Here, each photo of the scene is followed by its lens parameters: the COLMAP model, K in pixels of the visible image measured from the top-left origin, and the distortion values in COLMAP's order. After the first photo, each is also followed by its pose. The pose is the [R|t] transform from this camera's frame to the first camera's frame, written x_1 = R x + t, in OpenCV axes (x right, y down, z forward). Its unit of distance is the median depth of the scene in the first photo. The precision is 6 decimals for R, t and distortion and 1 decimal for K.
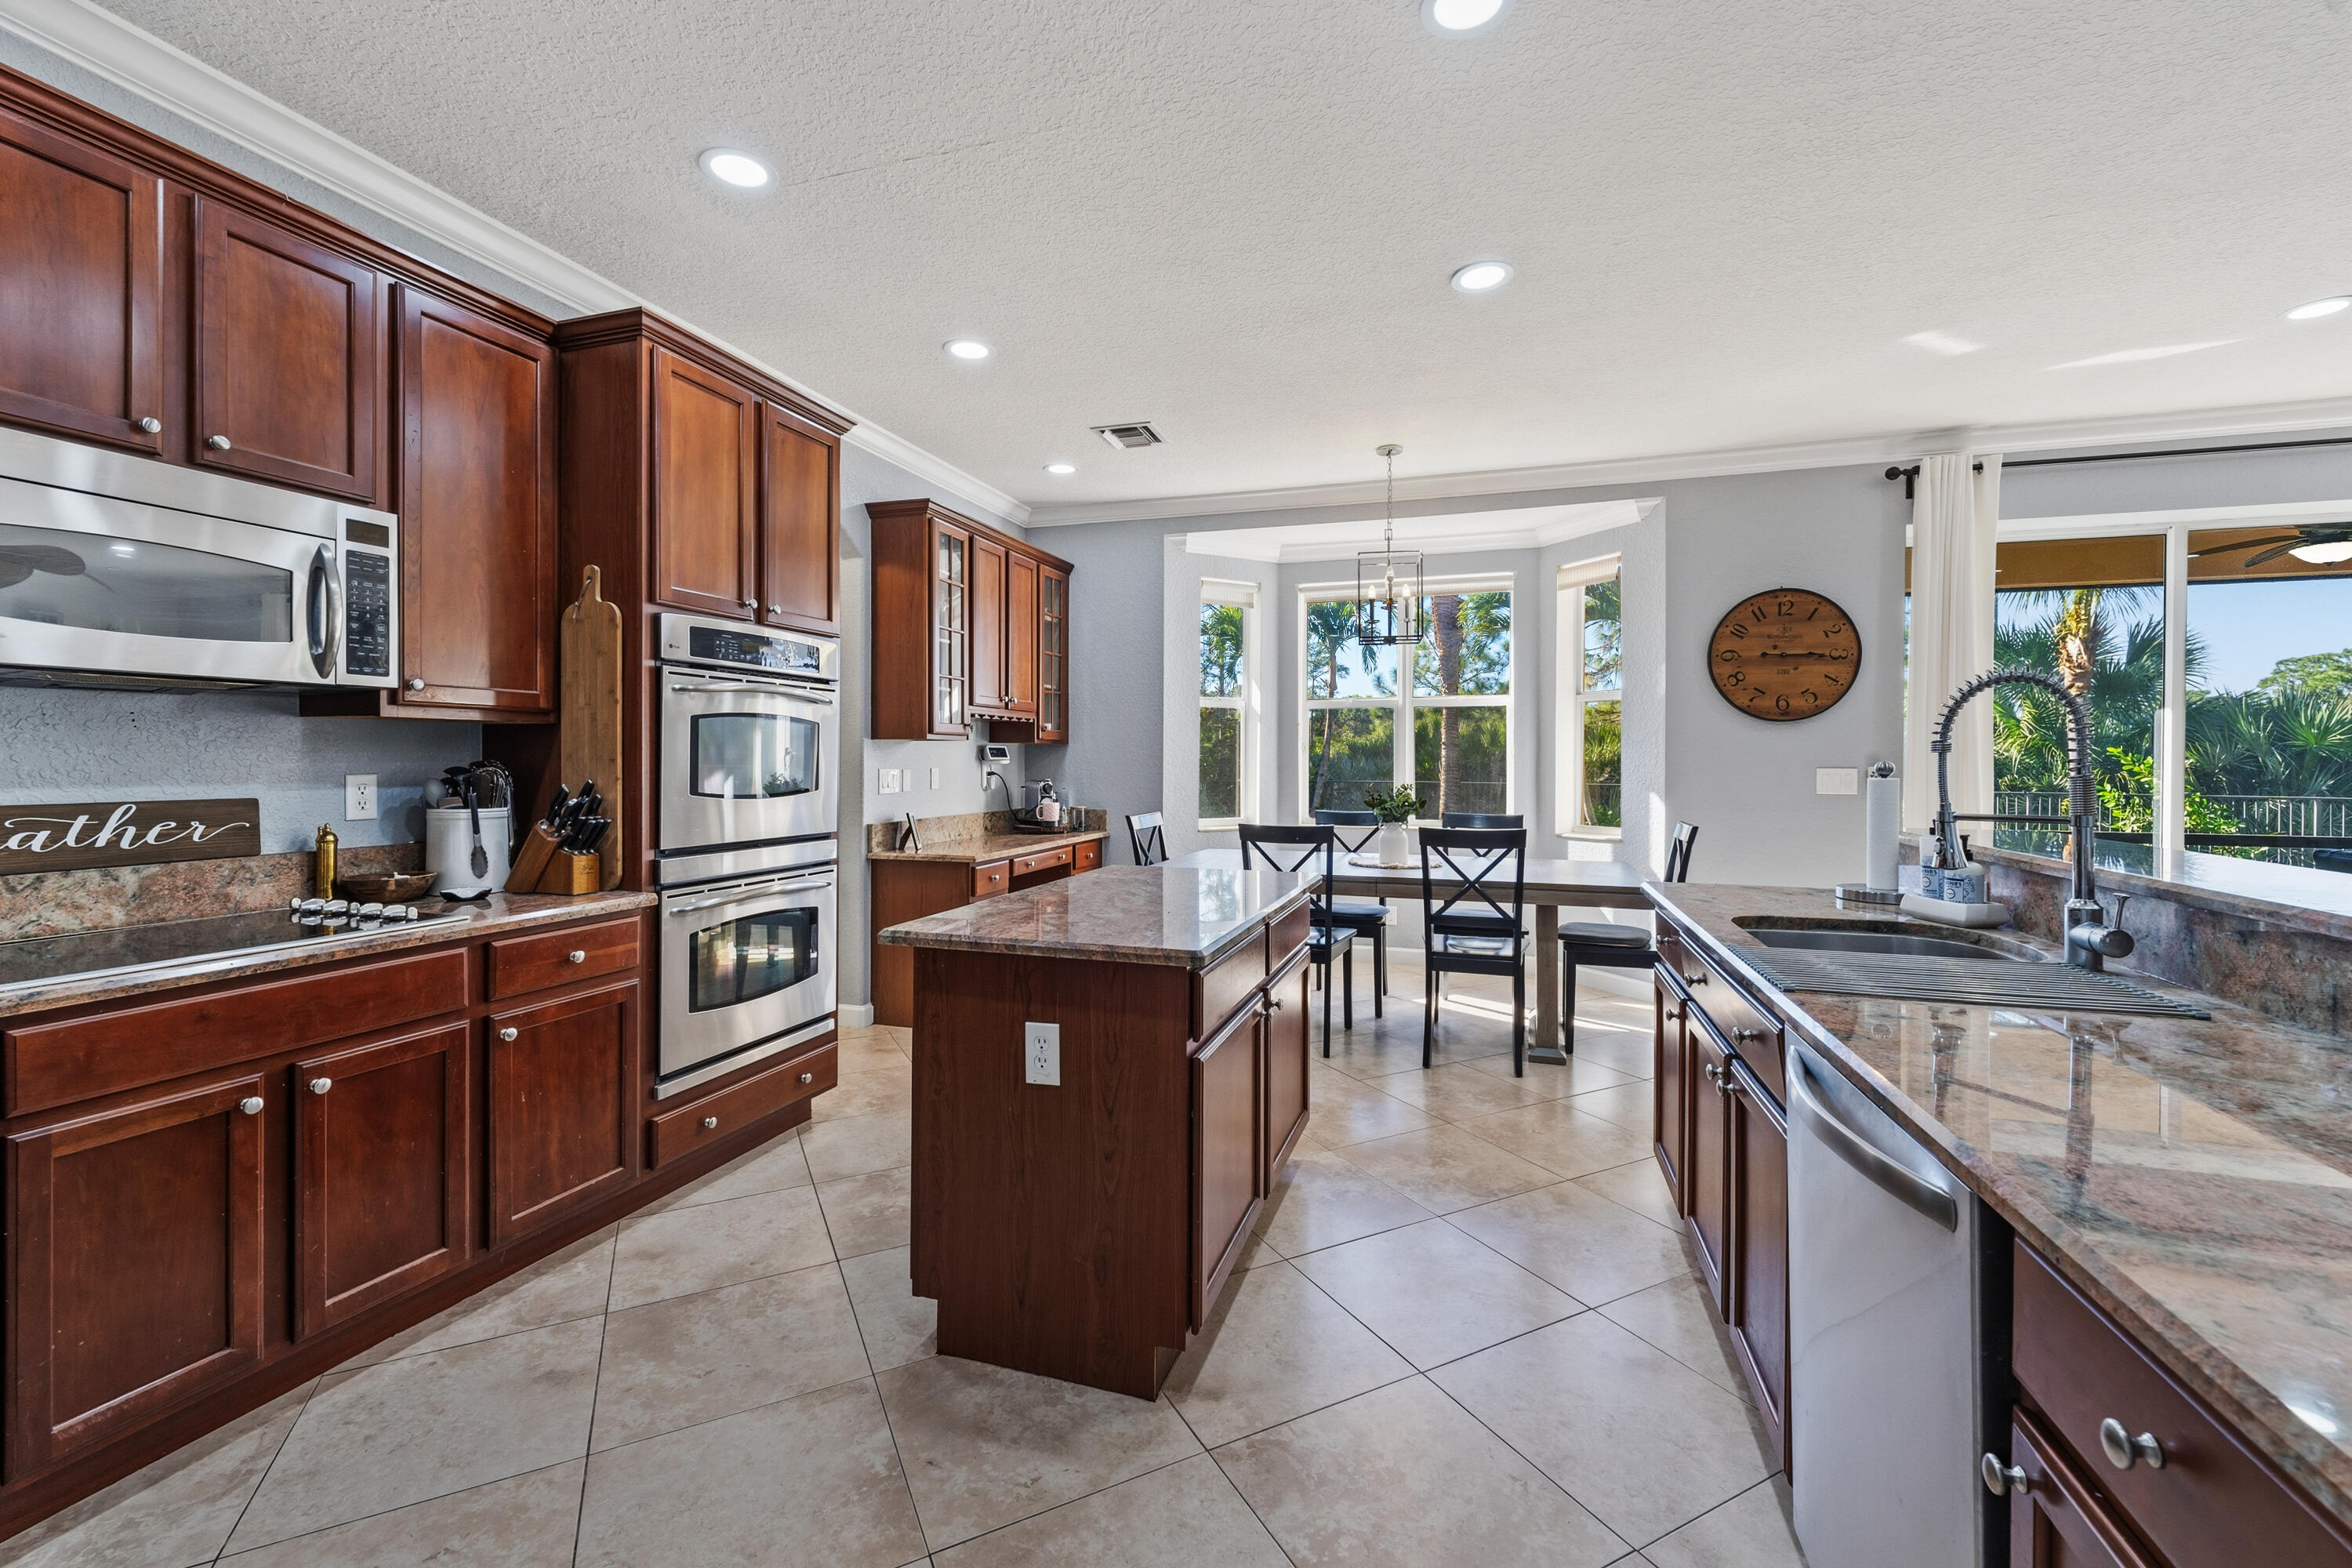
lens RADIAL K [[965.6, 0, 1178.0], [0, 965.6, 769.4], [0, 0, 1]] dist [-0.003997, -0.000160]
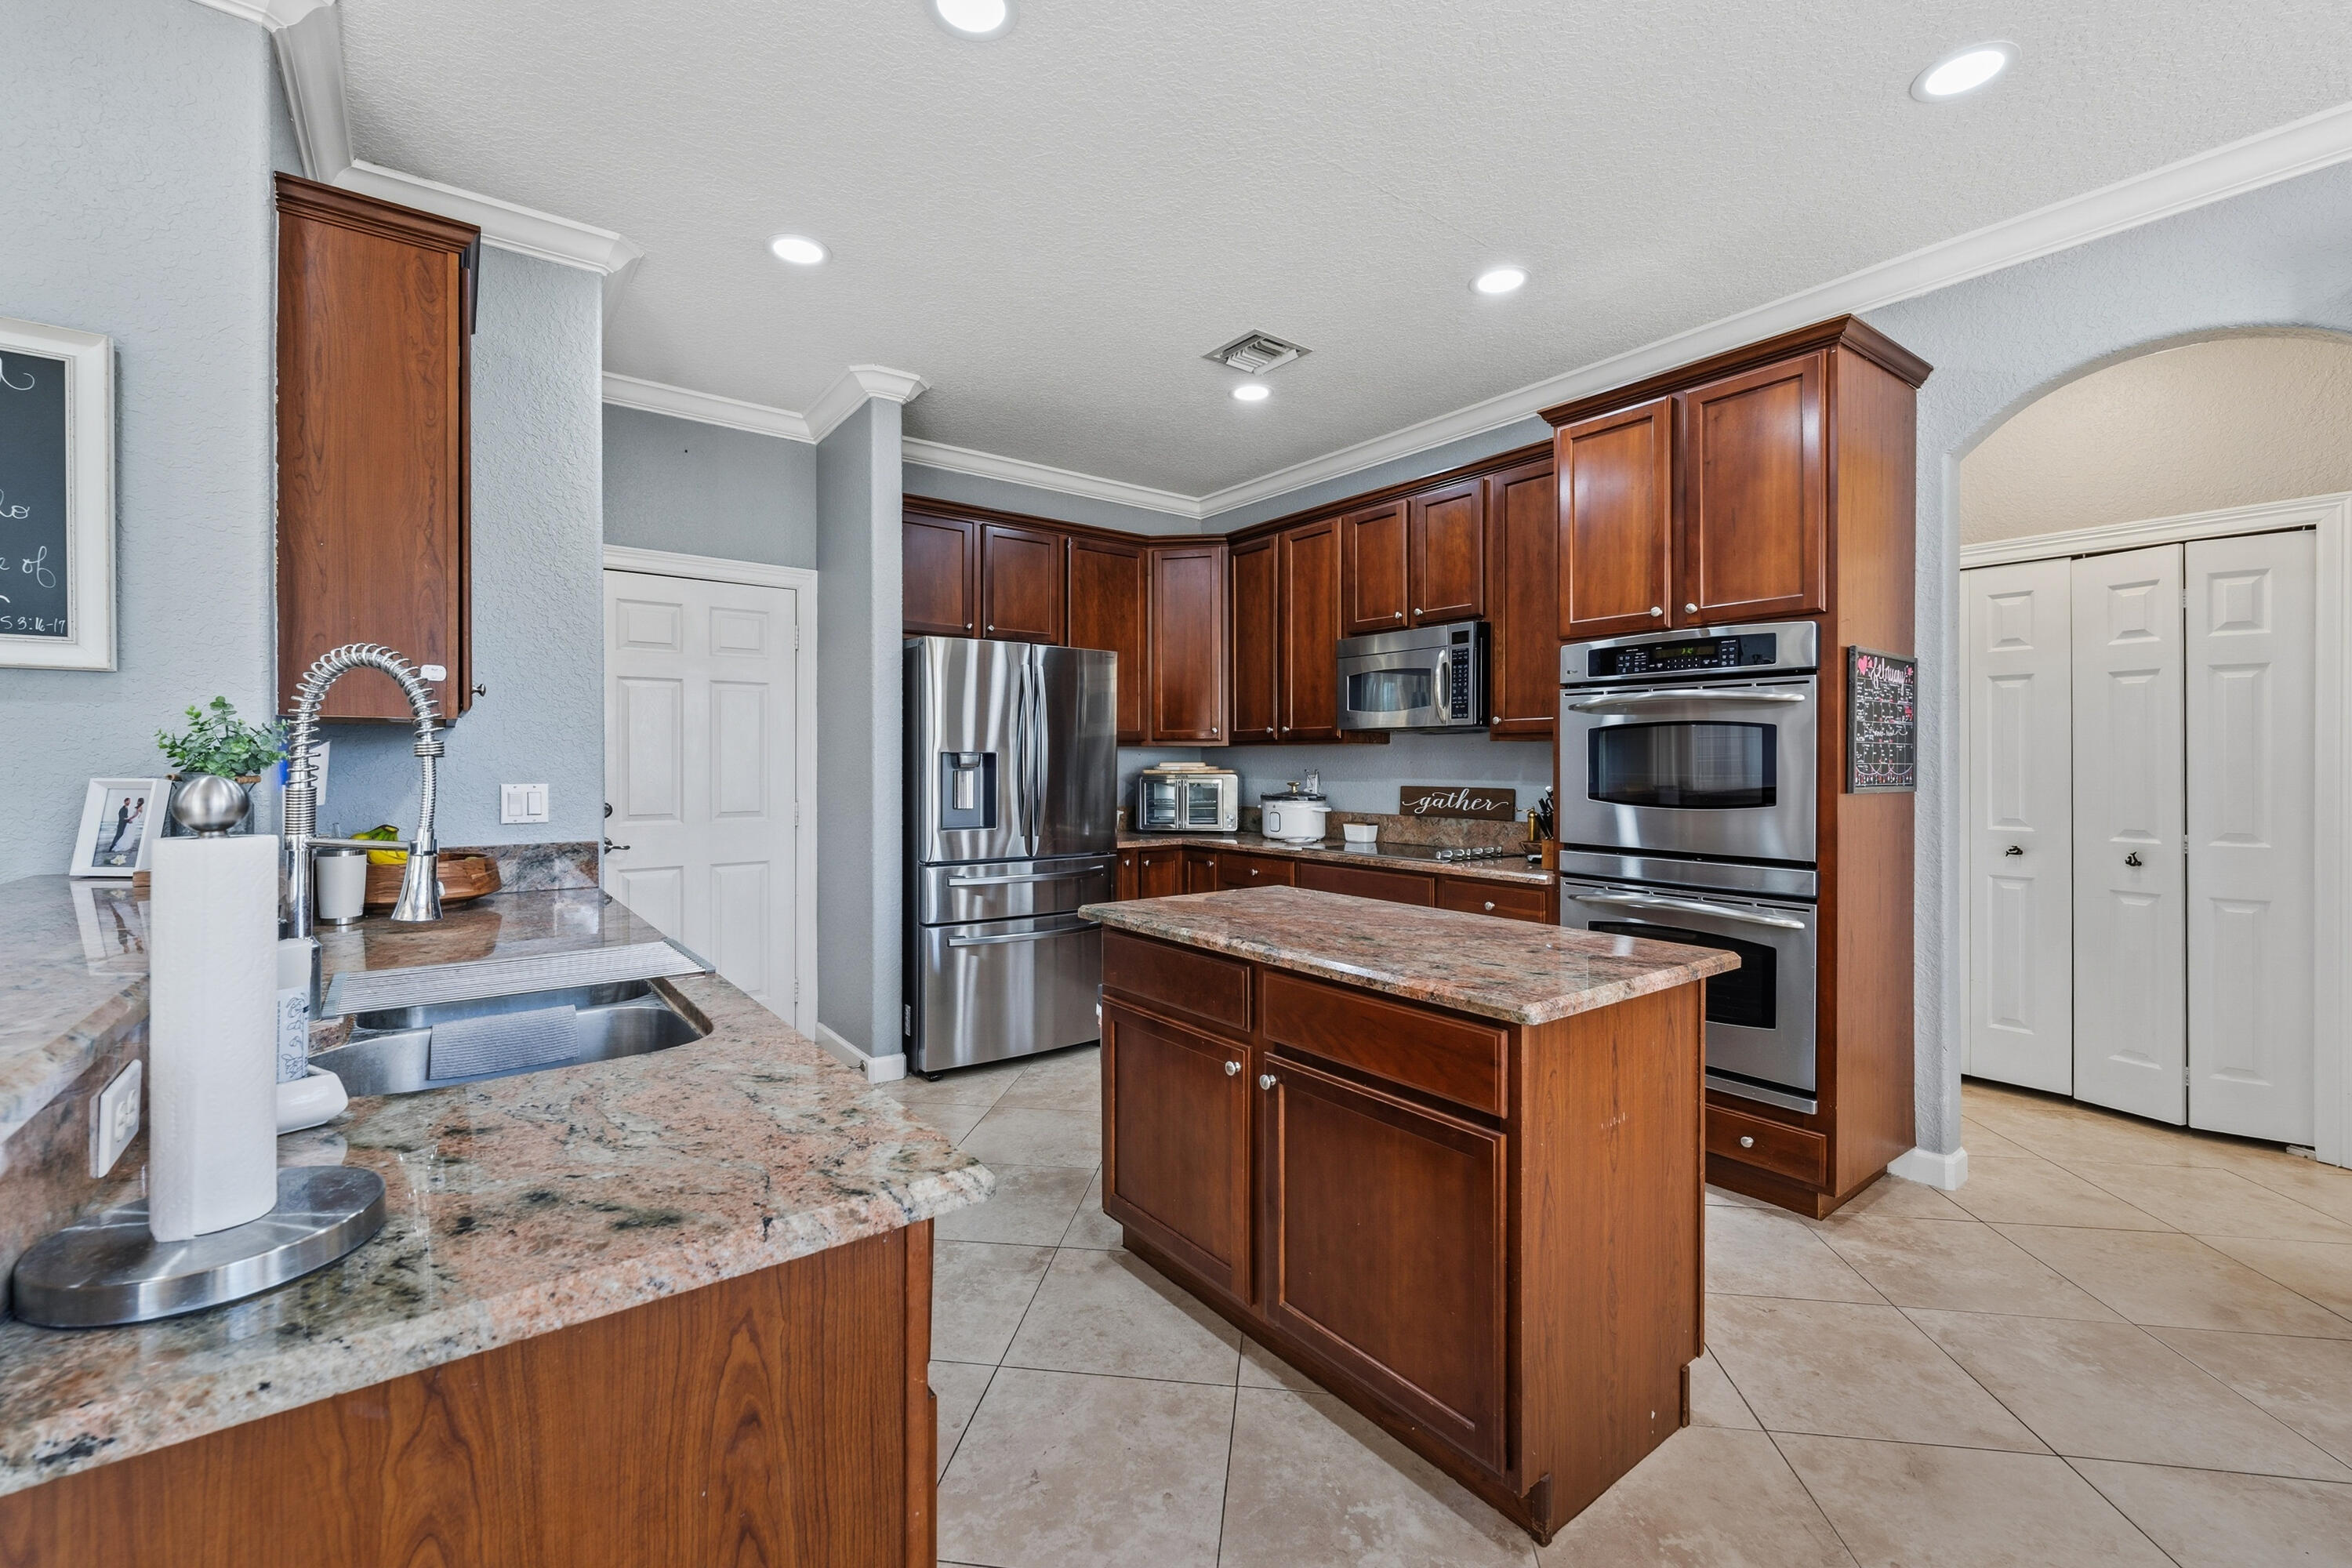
lens RADIAL K [[975.5, 0, 1166.1], [0, 975.5, 758.3], [0, 0, 1]] dist [0.000633, 0.000013]
pose [[-0.574116, -0.006145, -0.818751, 0.422787], [-0.011762, 0.999931, 0.000743, -0.009609], [0.818689, 0.010057, -0.574149, 0.730649]]
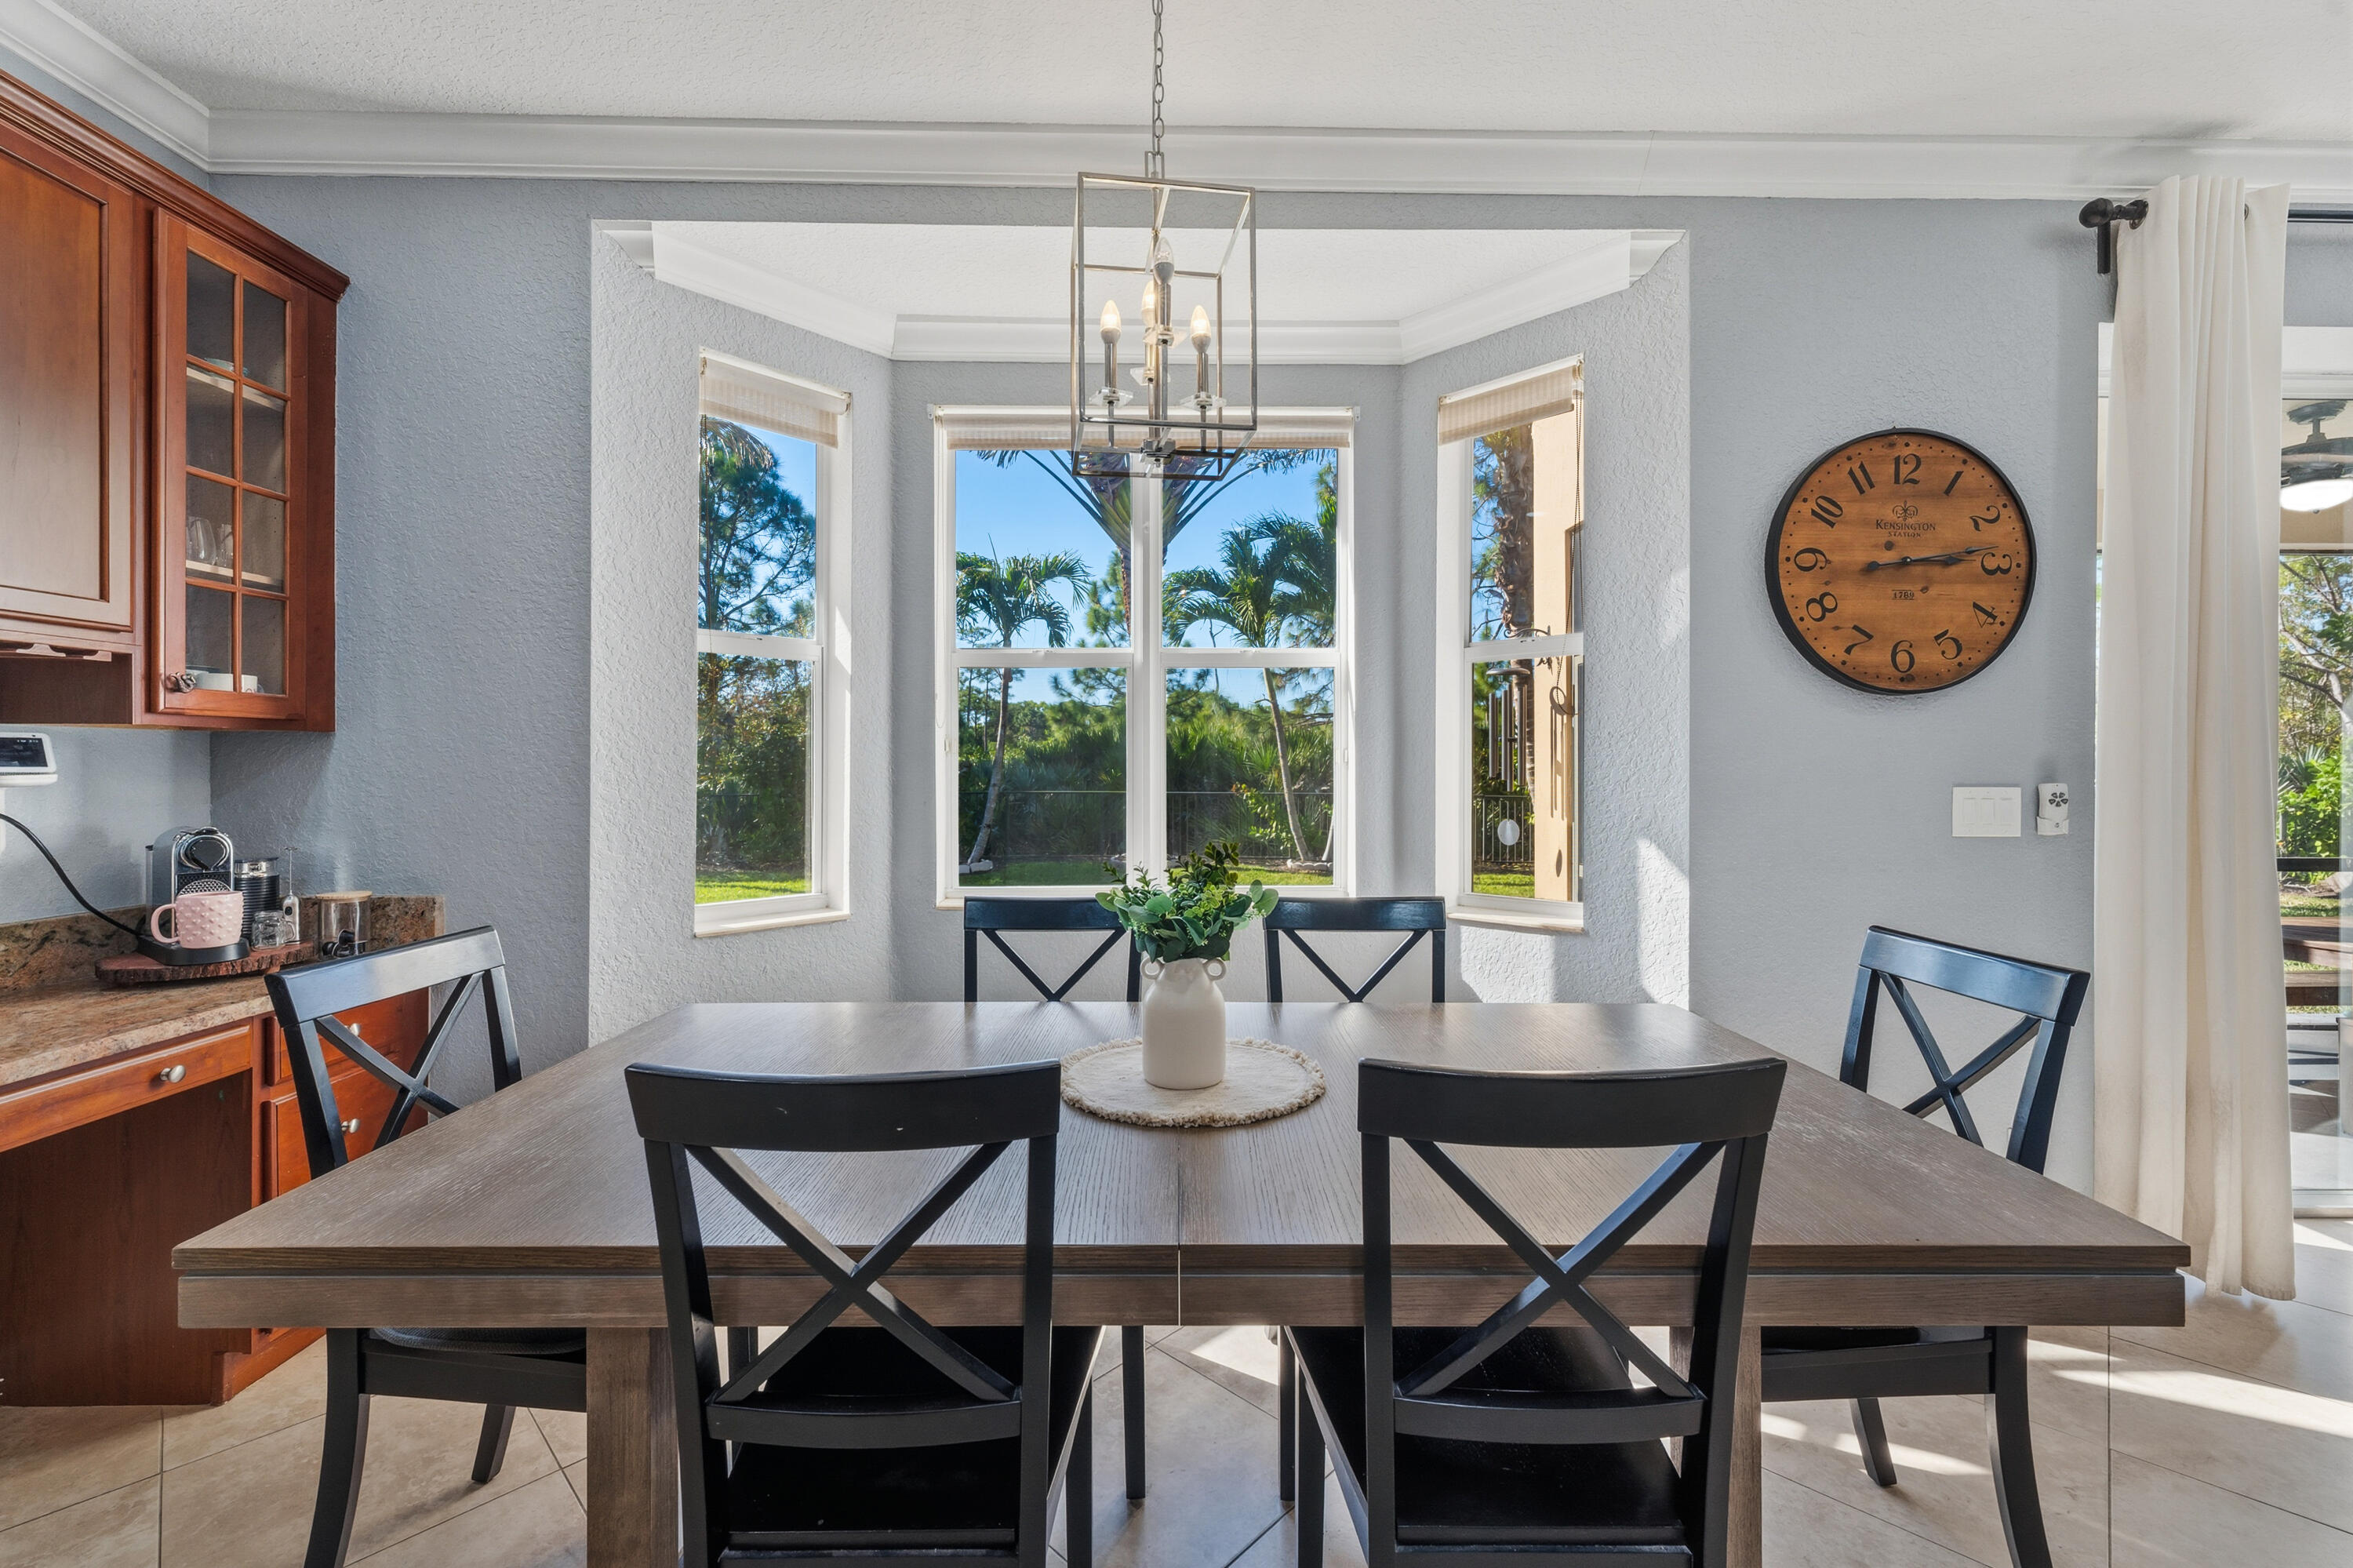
lens RADIAL K [[966.0, 0, 1178.5], [0, 966.0, 769.4], [0, 0, 1]] dist [-0.003997, -0.000160]
pose [[0.944719, -0.001201, 0.327880, 0.107455], [0.003470, 0.999974, -0.006337, -0.008691], [-0.327864, 0.007125, 0.944698, 0.660588]]
